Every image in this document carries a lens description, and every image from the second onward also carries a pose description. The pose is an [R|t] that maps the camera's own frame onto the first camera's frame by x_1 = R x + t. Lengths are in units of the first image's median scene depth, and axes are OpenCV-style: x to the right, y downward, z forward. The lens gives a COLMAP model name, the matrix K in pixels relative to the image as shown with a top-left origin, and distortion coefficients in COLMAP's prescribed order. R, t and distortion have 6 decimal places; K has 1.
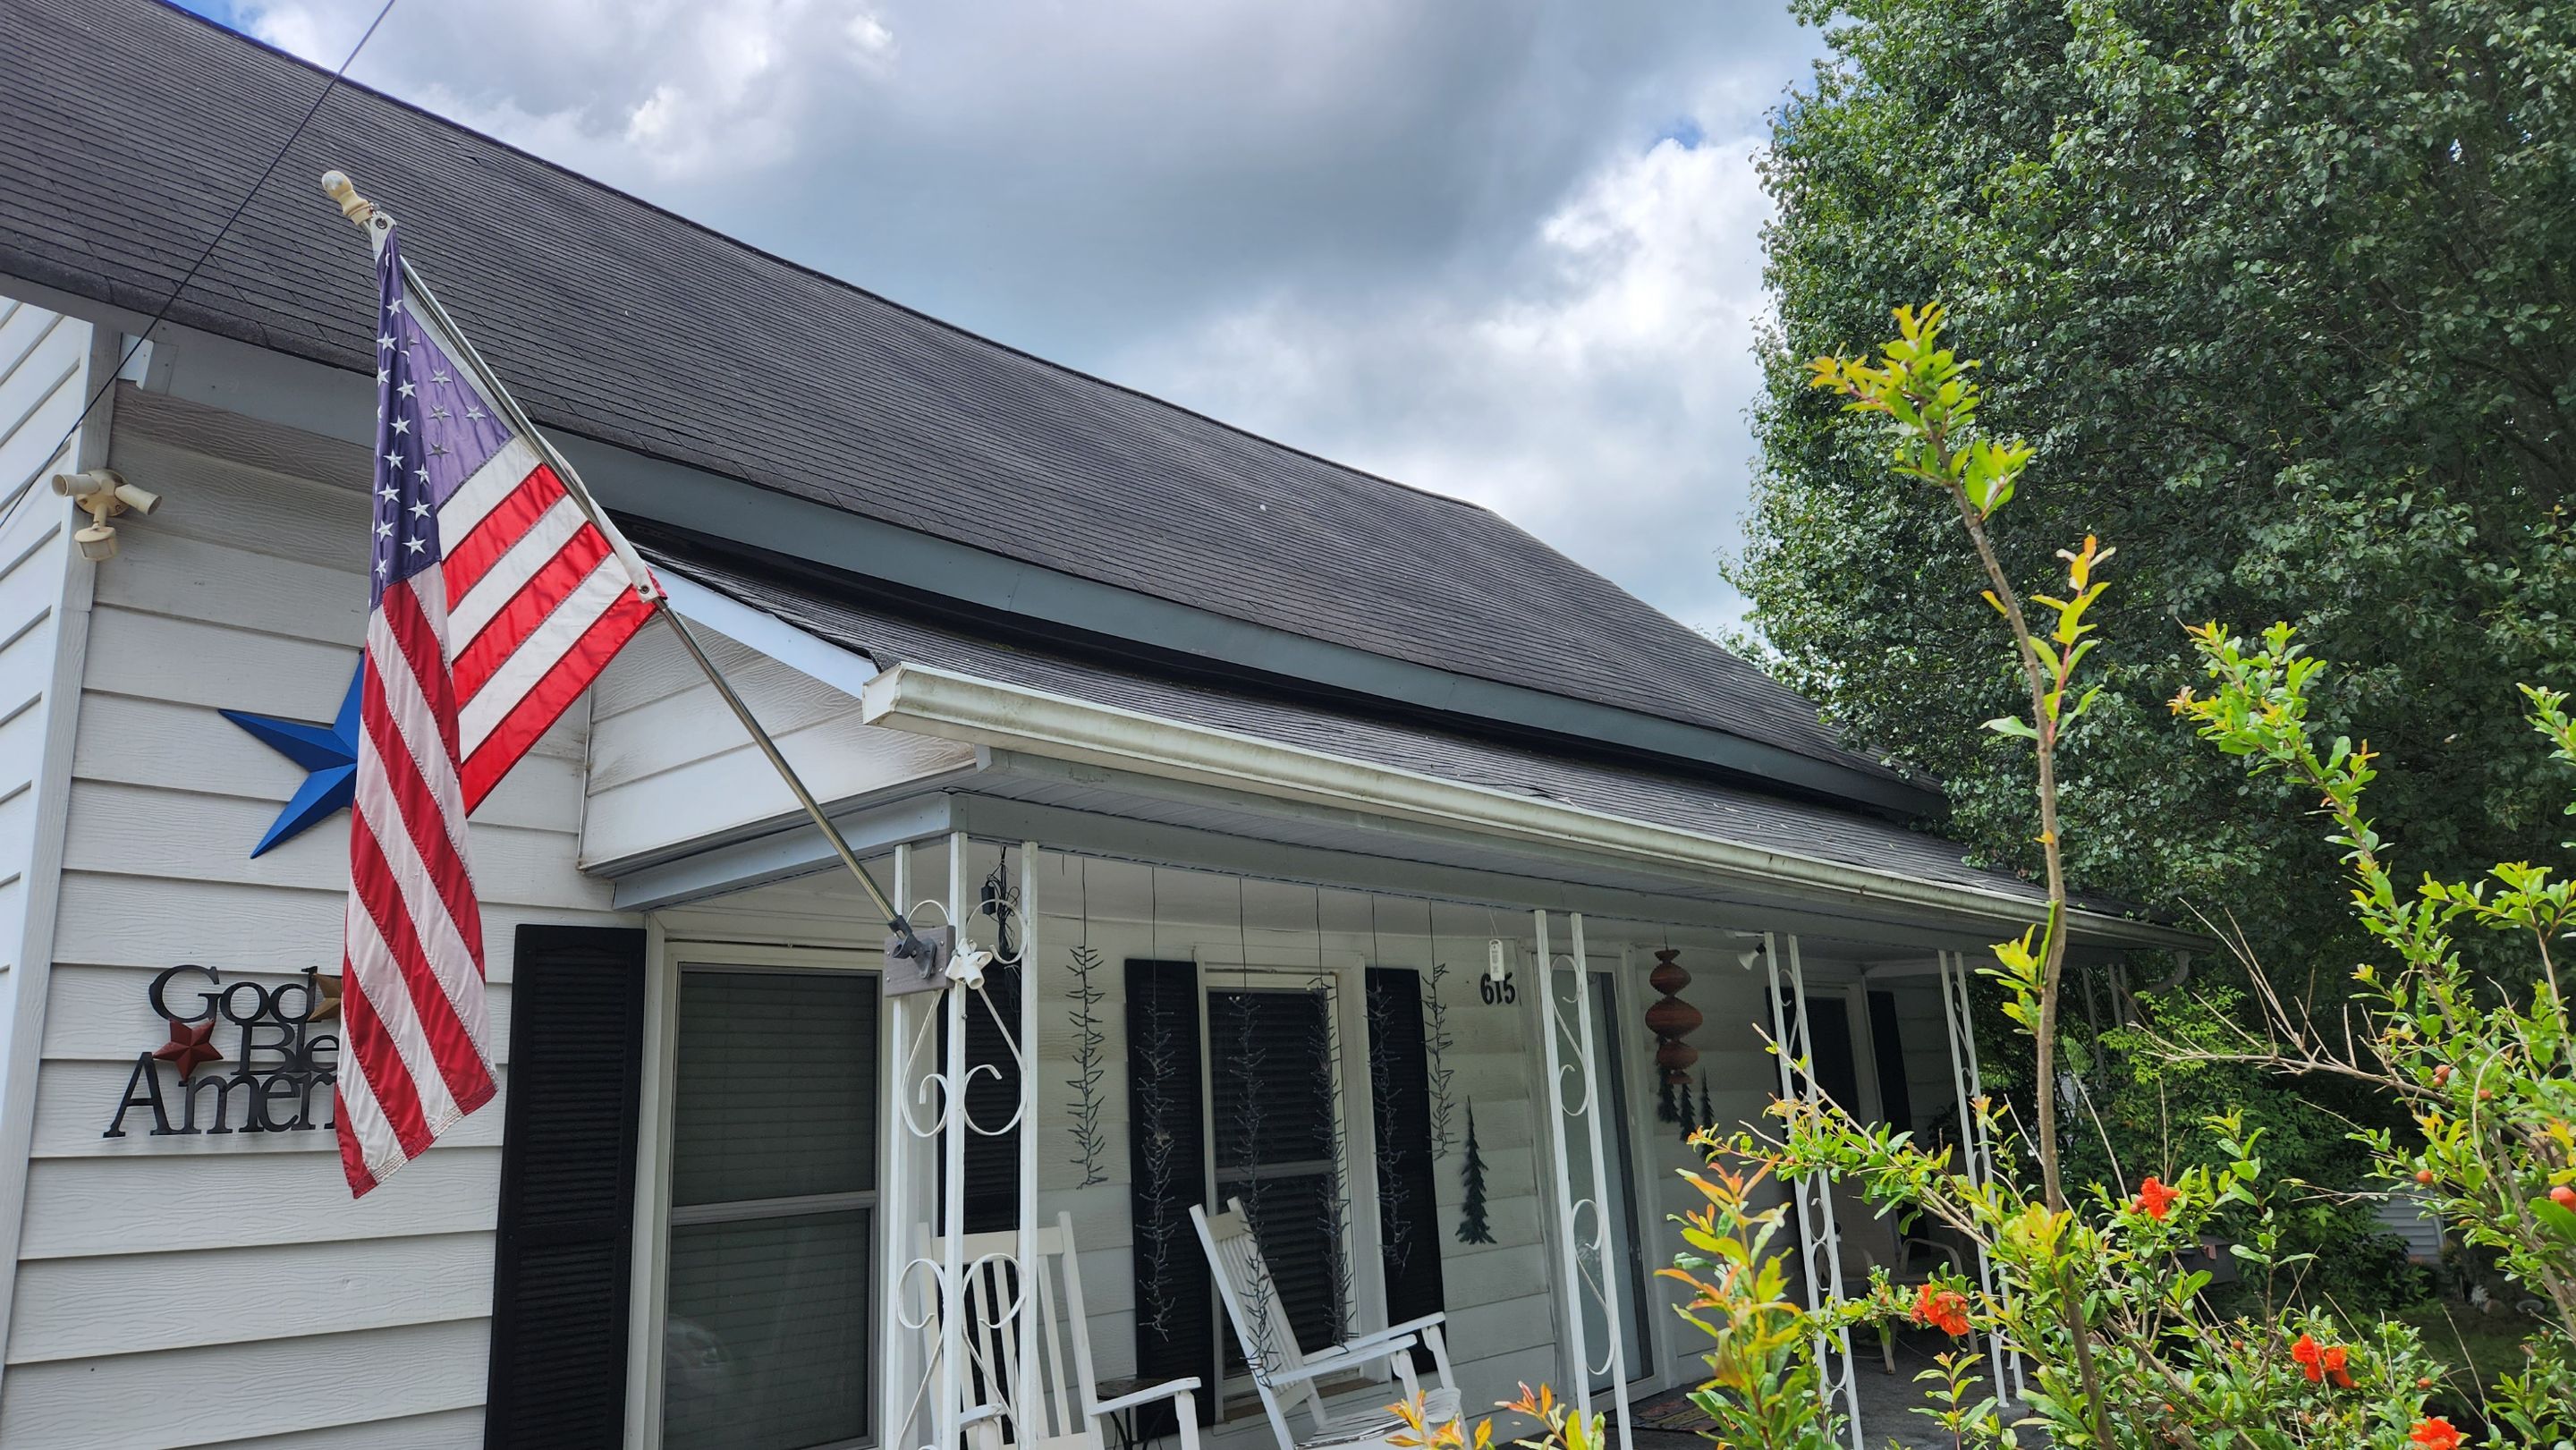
lens RADIAL K [[1715.8, 0, 1302.6], [0, 1715.8, 712.6], [0, 0, 1]] dist [0.010455, 0.000578]
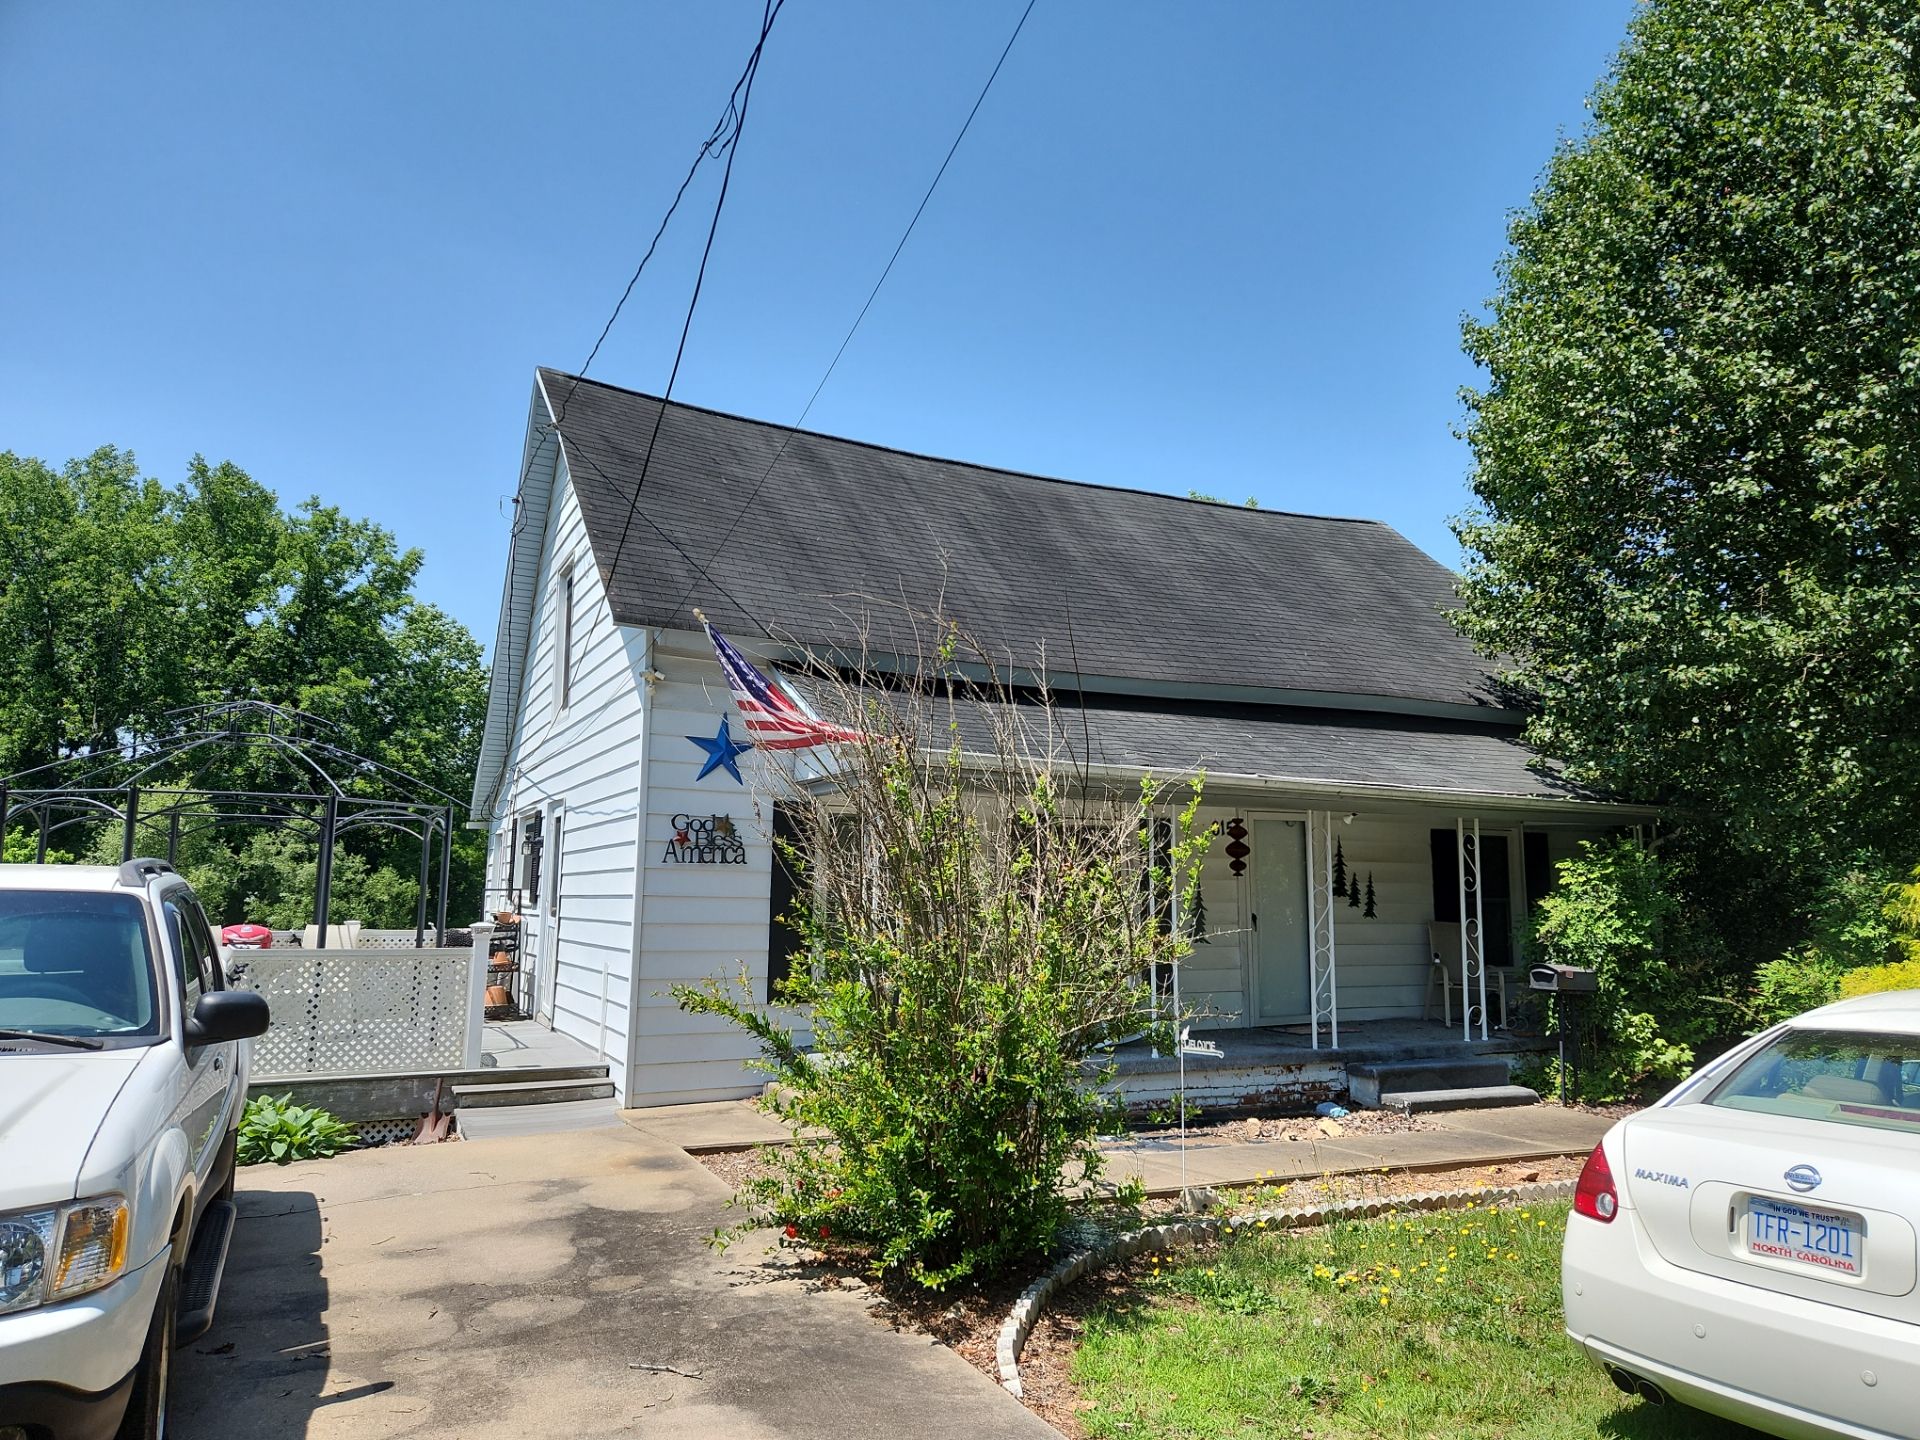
lens RADIAL K [[1254.1, 0, 962.5], [0, 1254.1, 729.9], [0, 0, 1]] dist [0.061092, -0.041934]
pose [[0.925250, 0.008397, -0.379265, 0.782660], [0.032807, 0.994238, 0.102048, -0.245167], [0.377937, -0.106862, 0.919644, -1.021495]]
